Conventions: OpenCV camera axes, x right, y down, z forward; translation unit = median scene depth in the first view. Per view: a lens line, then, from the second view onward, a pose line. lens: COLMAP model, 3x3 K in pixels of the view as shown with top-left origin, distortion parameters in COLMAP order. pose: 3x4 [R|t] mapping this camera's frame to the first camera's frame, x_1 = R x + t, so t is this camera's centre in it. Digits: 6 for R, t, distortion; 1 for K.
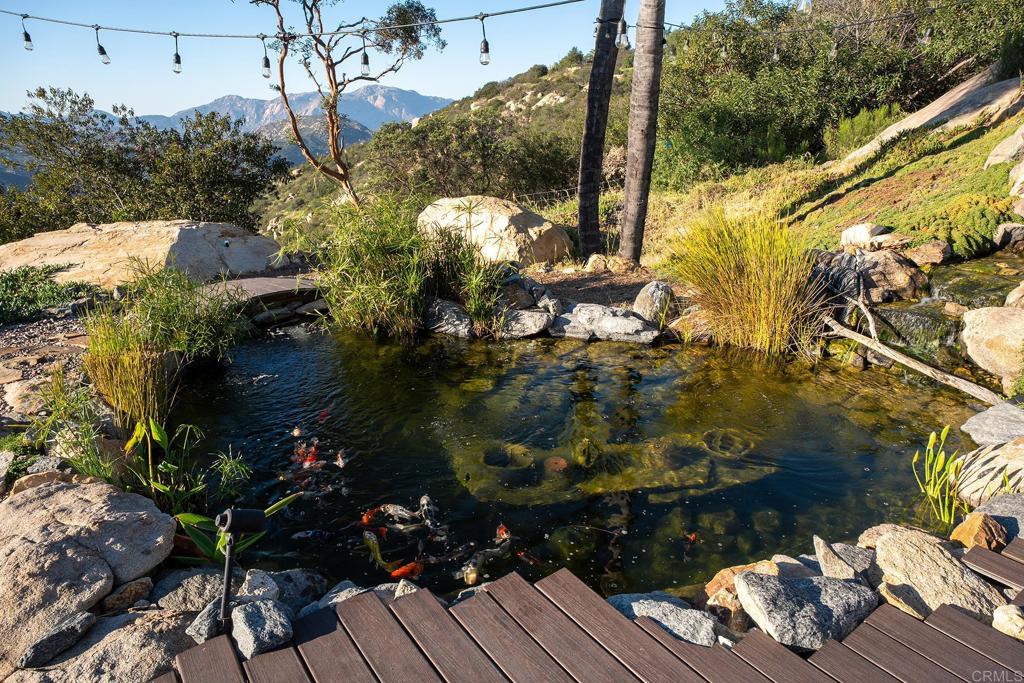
lens RADIAL K [[646.9, 0, 509.5], [0, 646.9, 337.5], [0, 0, 1]] dist [0.018489, 0.024850]
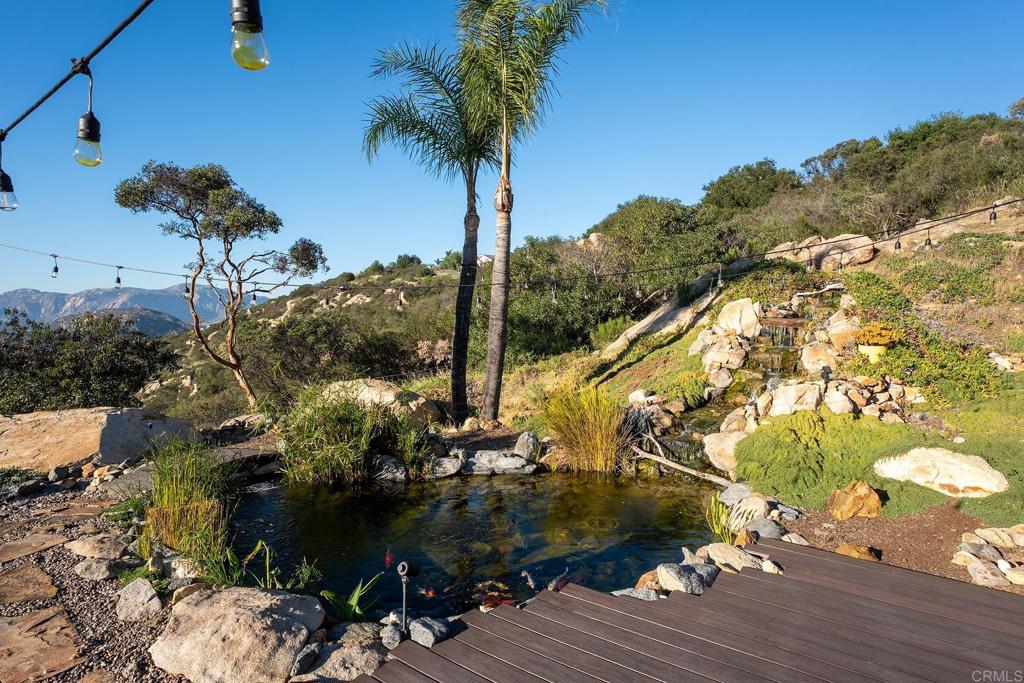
lens RADIAL K [[556.9, 0, 511.4], [0, 556.9, 336.1], [0, 0, 1]] dist [-0.013403, 0.005545]
pose [[0.942995, -0.001180, 0.332806, -0.239401], [0.094979, 0.959361, -0.265717, 0.039761], [-0.318967, 0.282180, 0.904784, -0.217180]]
